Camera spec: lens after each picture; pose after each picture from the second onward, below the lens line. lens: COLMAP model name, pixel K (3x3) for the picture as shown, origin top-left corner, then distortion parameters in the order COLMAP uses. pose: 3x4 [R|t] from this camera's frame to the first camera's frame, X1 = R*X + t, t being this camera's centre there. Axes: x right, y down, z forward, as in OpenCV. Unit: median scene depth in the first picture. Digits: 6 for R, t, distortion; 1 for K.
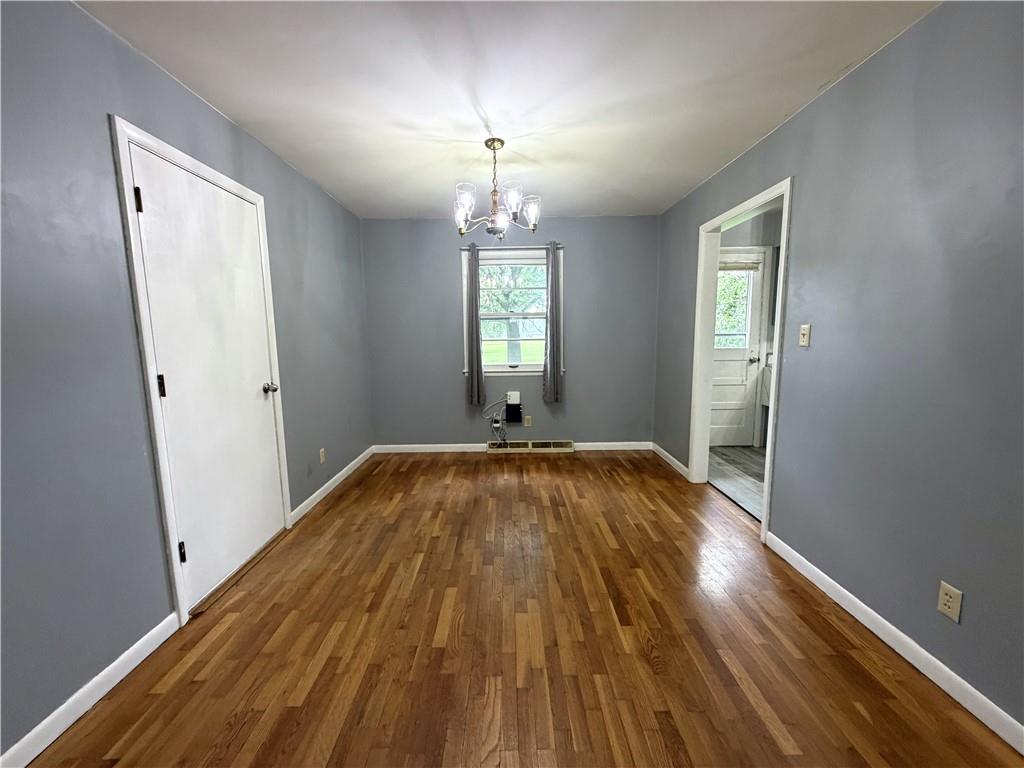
lens RADIAL K [[412.8, 0, 504.3], [0, 412.8, 380.3], [0, 0, 1]] dist [0.001214, -0.000425]
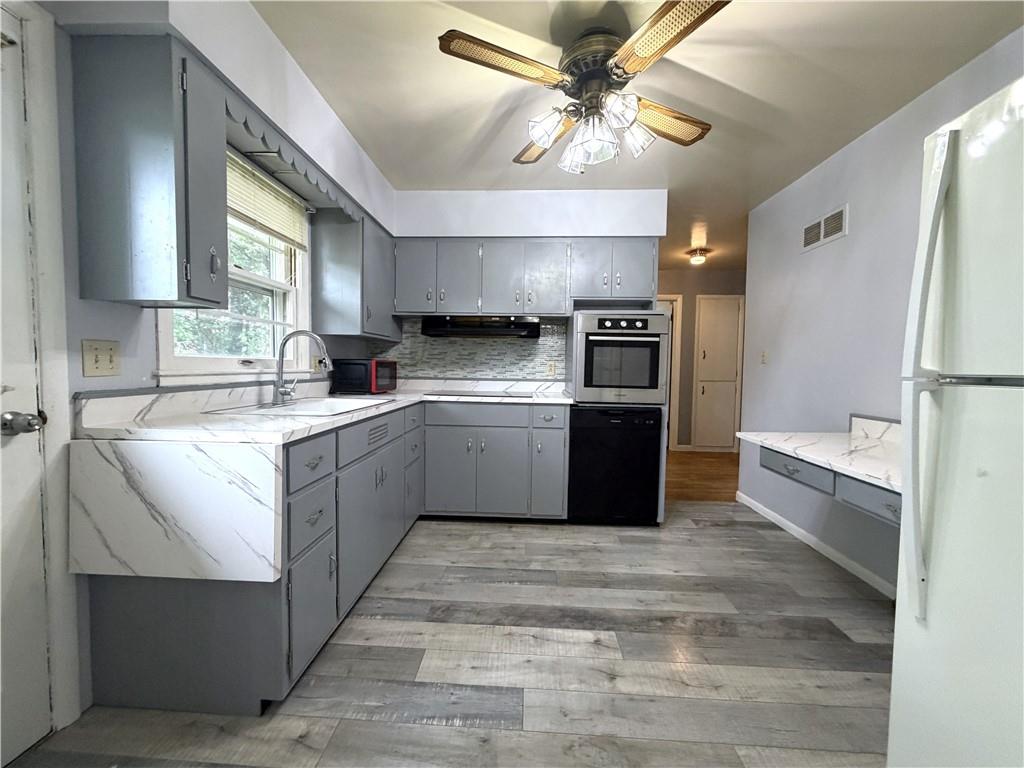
lens RADIAL K [[412.8, 0, 505.2], [0, 412.8, 385.8], [0, 0, 1]] dist [0.001214, -0.000425]
pose [[0.056435, -0.032817, 0.997867, 0.375676], [0.108149, 0.993780, 0.026566, -0.046886], [-0.992532, 0.106419, 0.059633, 0.701871]]
